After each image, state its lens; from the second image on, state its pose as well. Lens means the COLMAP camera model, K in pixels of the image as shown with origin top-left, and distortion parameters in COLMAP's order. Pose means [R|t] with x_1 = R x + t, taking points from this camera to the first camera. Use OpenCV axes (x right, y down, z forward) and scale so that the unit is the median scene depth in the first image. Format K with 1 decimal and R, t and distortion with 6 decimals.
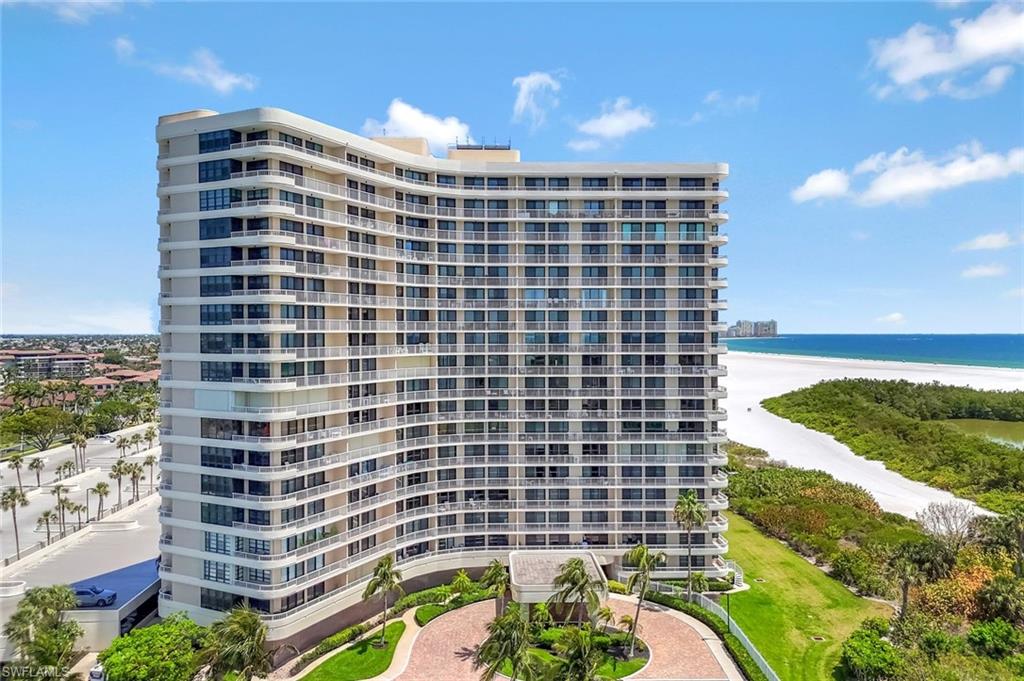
lens RADIAL K [[777.4, 0, 518.4], [0, 777.4, 341.0], [0, 0, 1]] dist [0.066318, -0.075281]
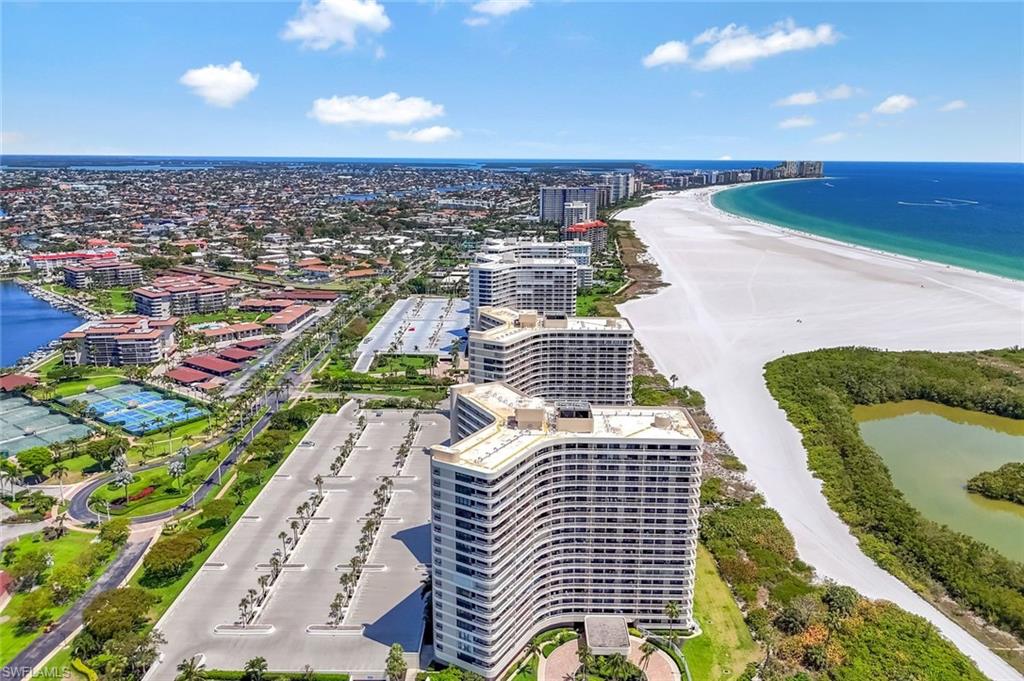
lens RADIAL K [[759.9, 0, 512.0], [0, 759.9, 340.5], [0, 0, 1]] dist [0.059050, -0.071552]
pose [[0.998314, 0.017027, -0.055487, -0.102765], [-0.003308, 0.971139, 0.238493, -0.916578], [0.057946, -0.237908, 0.969558, -0.798232]]
